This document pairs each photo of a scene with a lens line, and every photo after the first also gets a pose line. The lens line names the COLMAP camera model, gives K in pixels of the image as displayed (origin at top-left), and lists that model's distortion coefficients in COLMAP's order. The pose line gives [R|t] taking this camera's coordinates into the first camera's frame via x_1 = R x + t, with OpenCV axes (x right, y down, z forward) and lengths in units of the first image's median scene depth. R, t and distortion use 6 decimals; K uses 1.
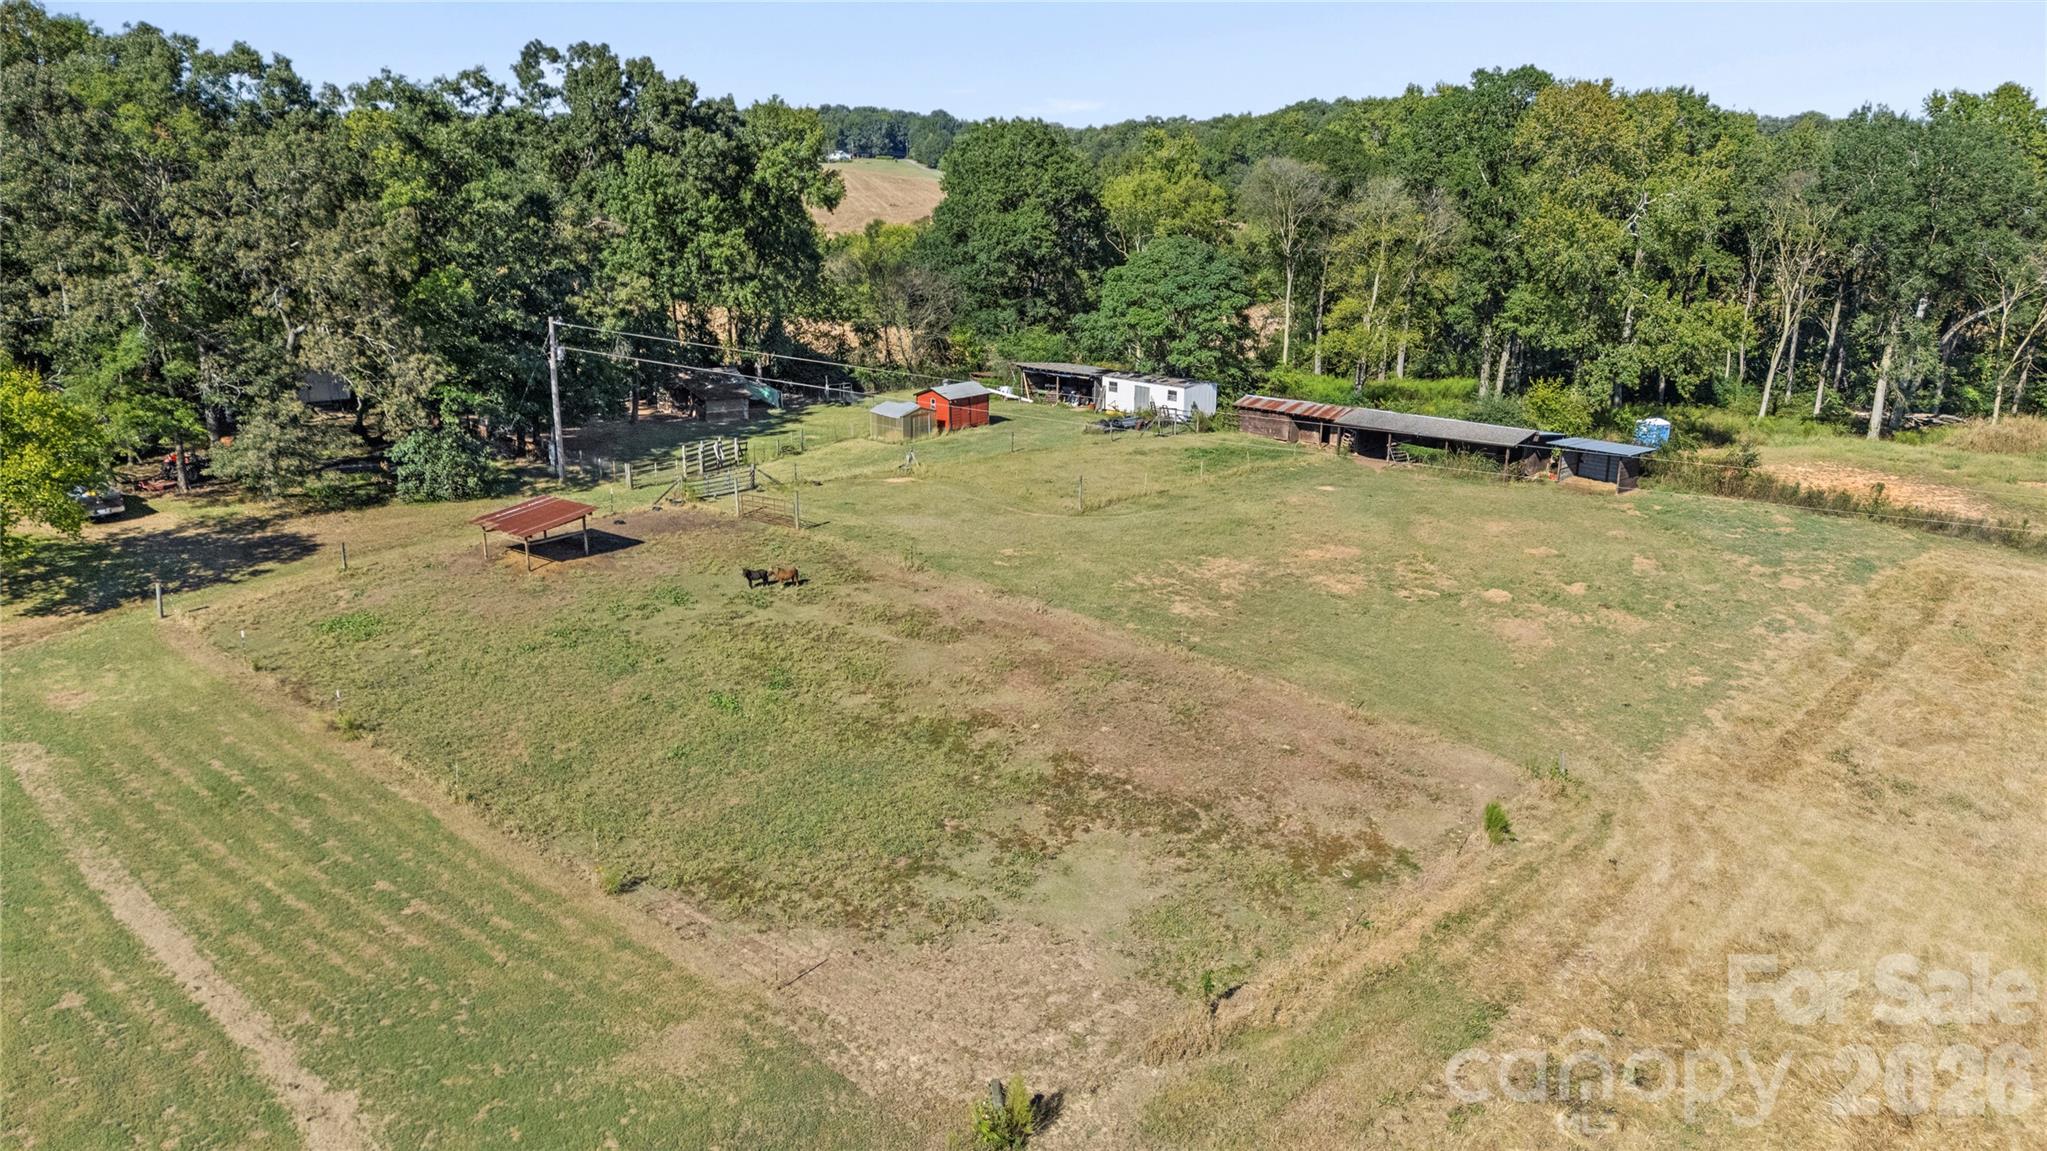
lens RADIAL K [[1615.1, 0, 1025.9], [0, 1615.1, 575.1], [0, 0, 1]] dist [0.078564, -0.024355]
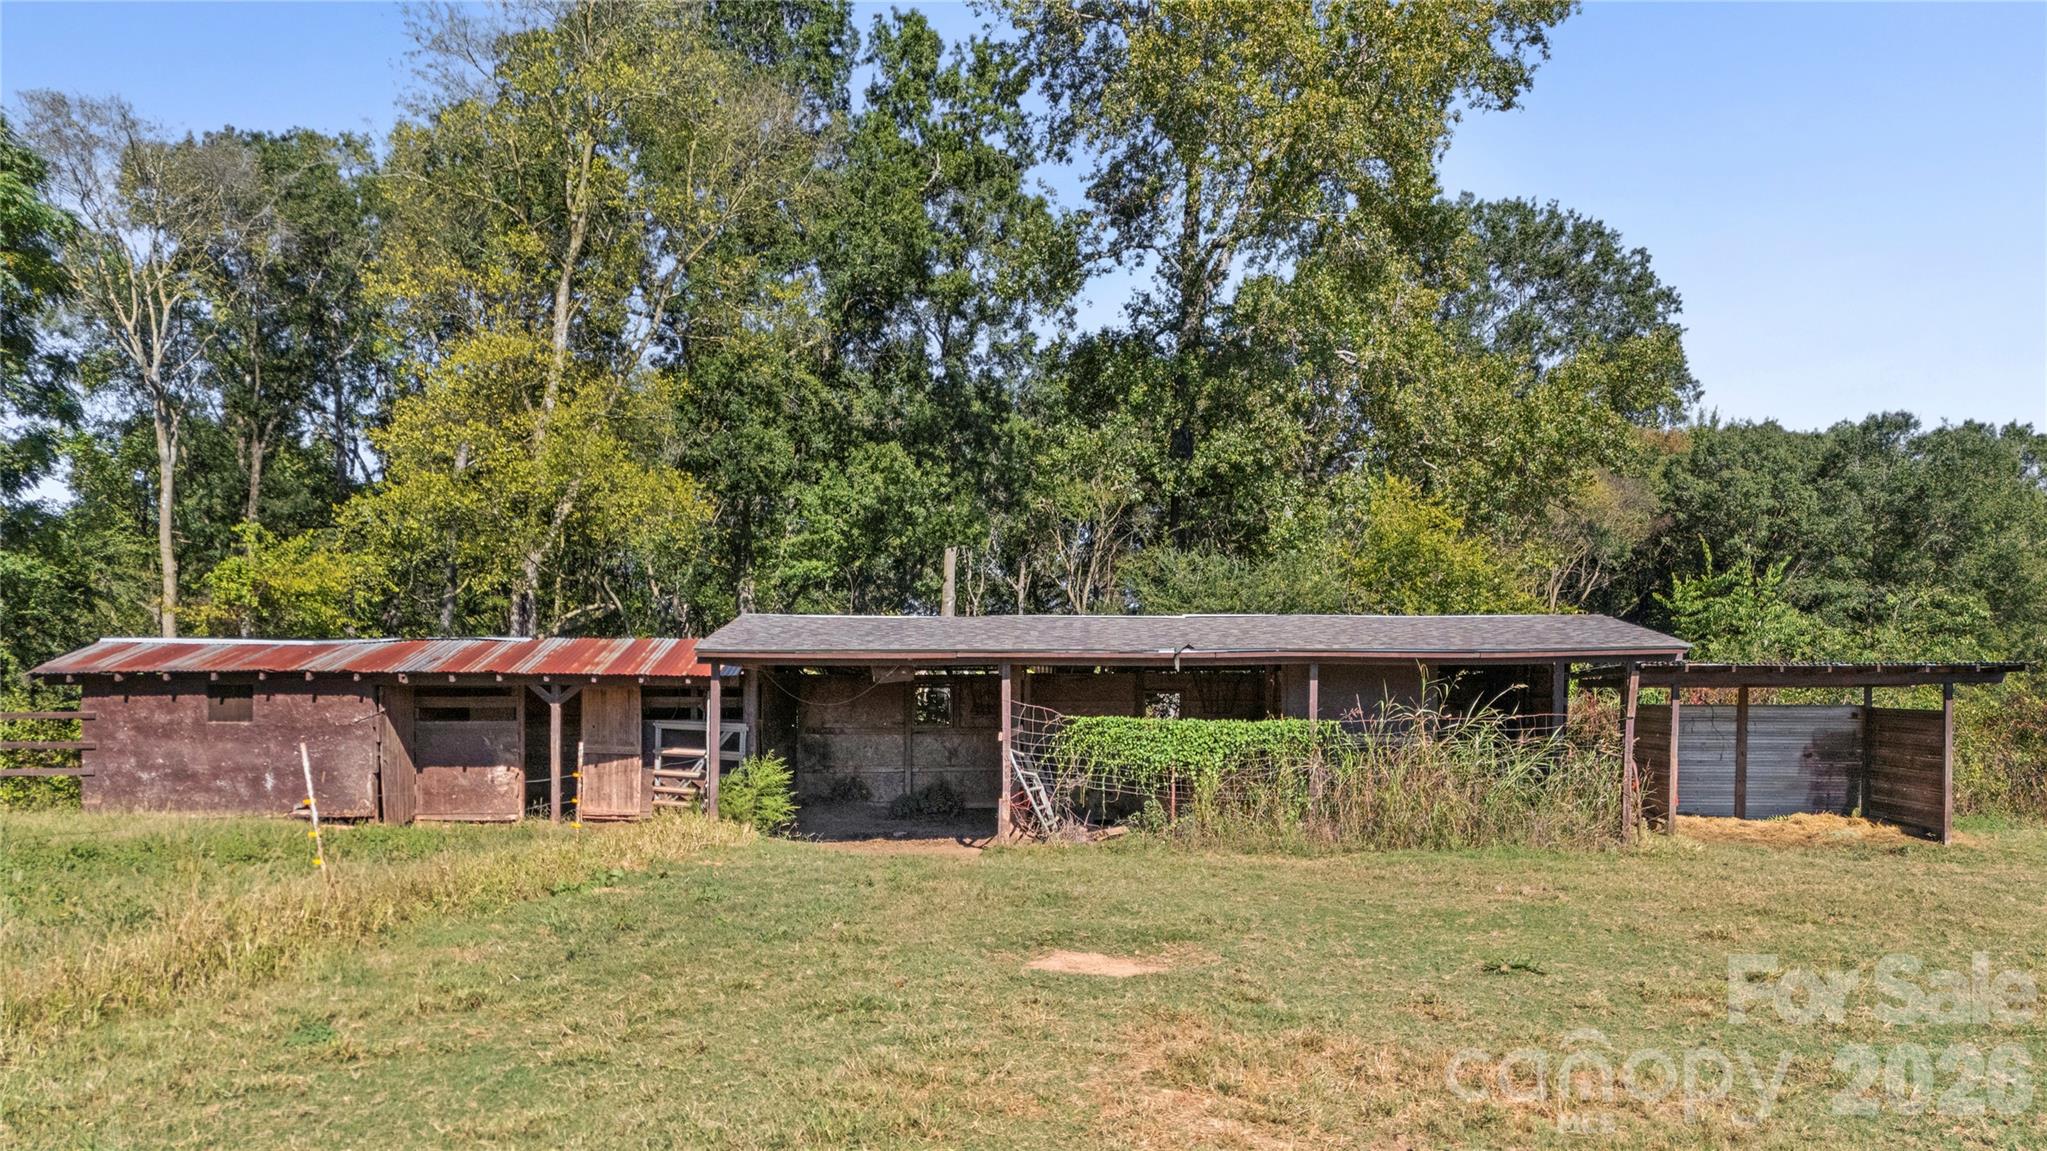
lens RADIAL K [[1615.1, 0, 1007.6], [0, 1615.1, 645.4], [0, 0, 1]] dist [0.078564, -0.024355]
pose [[0.767872, -0.004689, 0.640586, 0.089943], [0.181628, 0.960532, -0.210688, -0.044879], [-0.614316, 0.278130, 0.738417, 0.778261]]
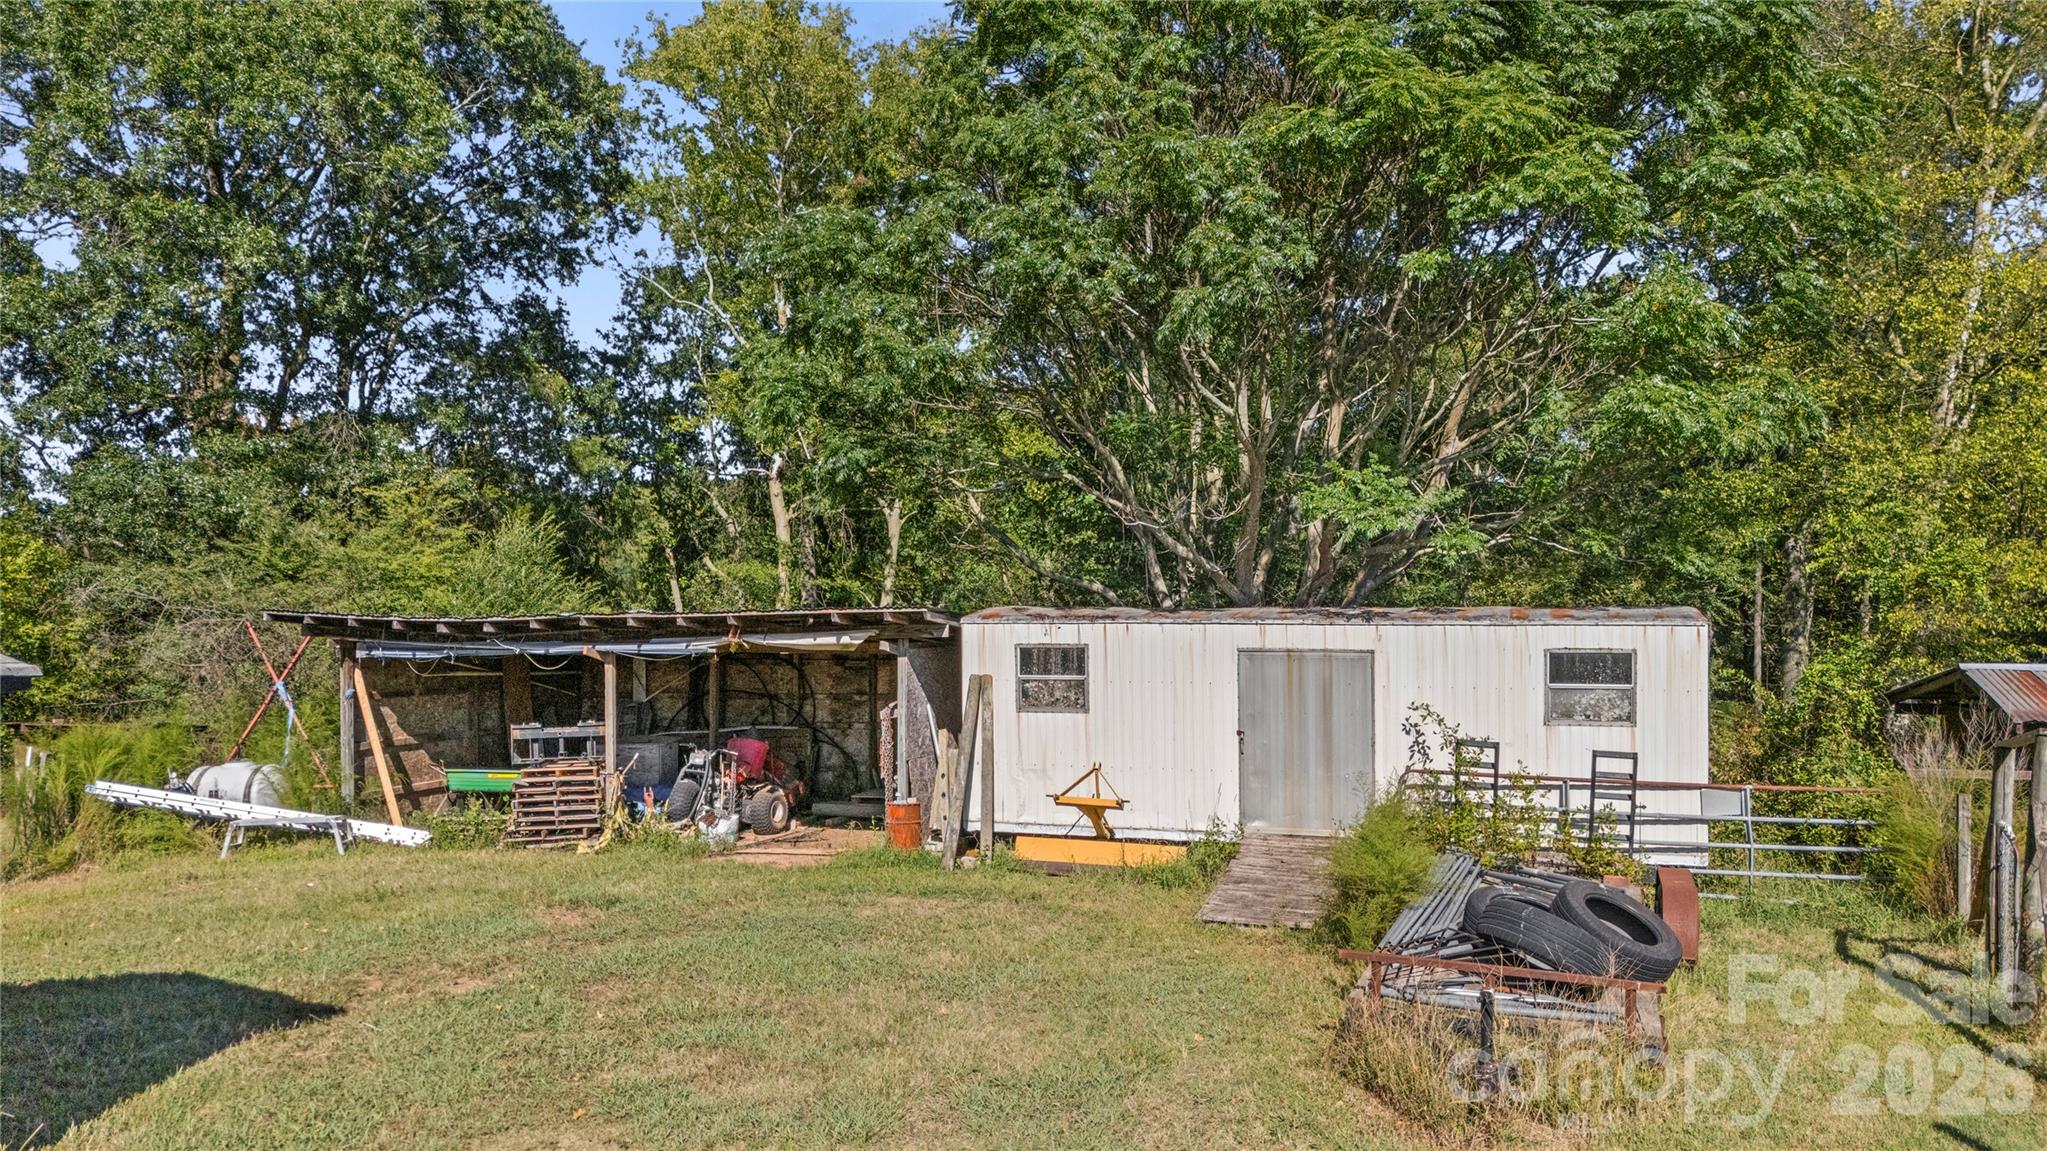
lens RADIAL K [[1615.1, 0, 1006.6], [0, 1615.1, 580.5], [0, 0, 1]] dist [0.078564, -0.024355]
pose [[0.899164, -0.008571, 0.437527, -0.016162], [0.129081, 0.960519, -0.246459, -0.092602], [-0.418140, 0.278084, 0.864771, 0.906964]]
